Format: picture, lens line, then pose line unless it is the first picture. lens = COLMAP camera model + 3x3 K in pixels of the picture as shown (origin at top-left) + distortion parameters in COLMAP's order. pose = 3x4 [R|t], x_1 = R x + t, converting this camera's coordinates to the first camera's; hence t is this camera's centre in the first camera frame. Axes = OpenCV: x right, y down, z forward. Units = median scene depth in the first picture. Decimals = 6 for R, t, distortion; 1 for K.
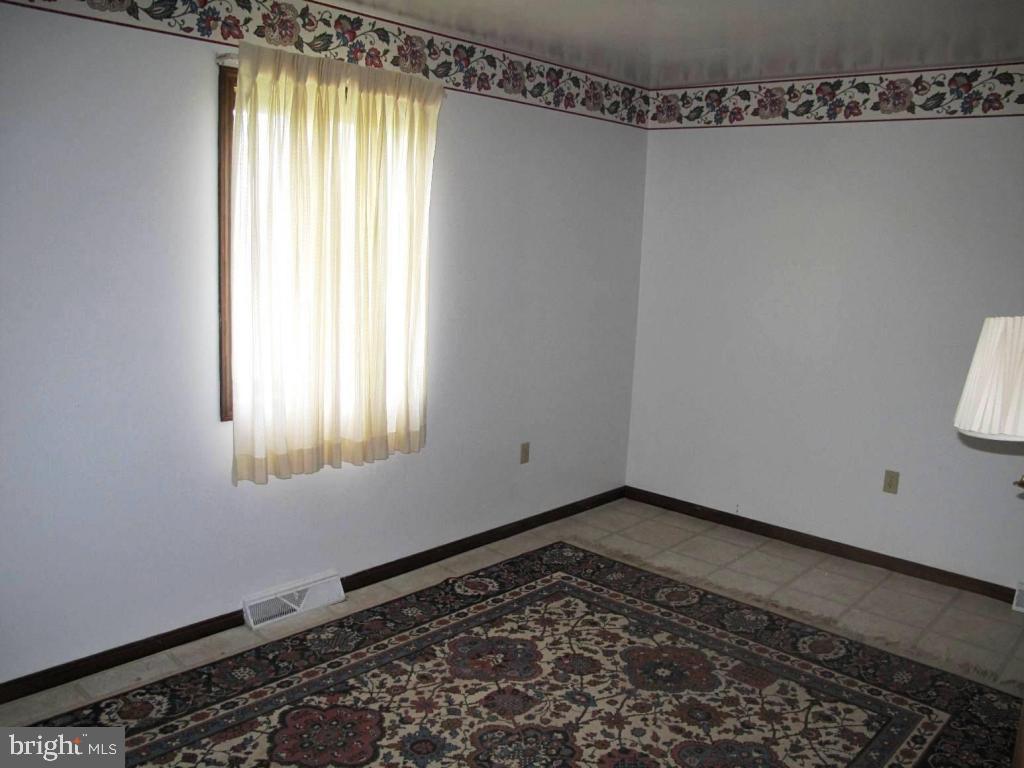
lens RADIAL K [[853.8, 0, 514.6], [0, 853.8, 391.3], [0, 0, 1]] dist [-0.152173, 0.125115]
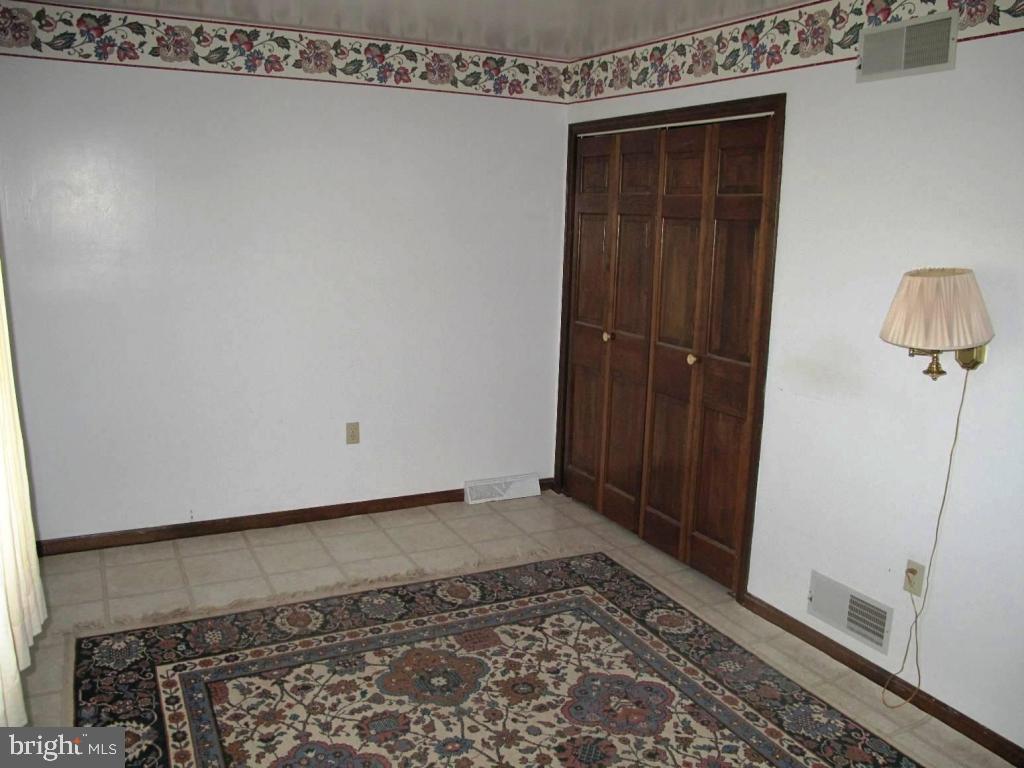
lens RADIAL K [[853.8, 0, 515.5], [0, 853.8, 379.5], [0, 0, 1]] dist [-0.152173, 0.125115]
pose [[0.349631, -0.210462, 0.912942, -0.526416], [0.157128, 0.973812, 0.164319, -0.120662], [-0.923617, 0.085998, 0.373545, 0.498854]]
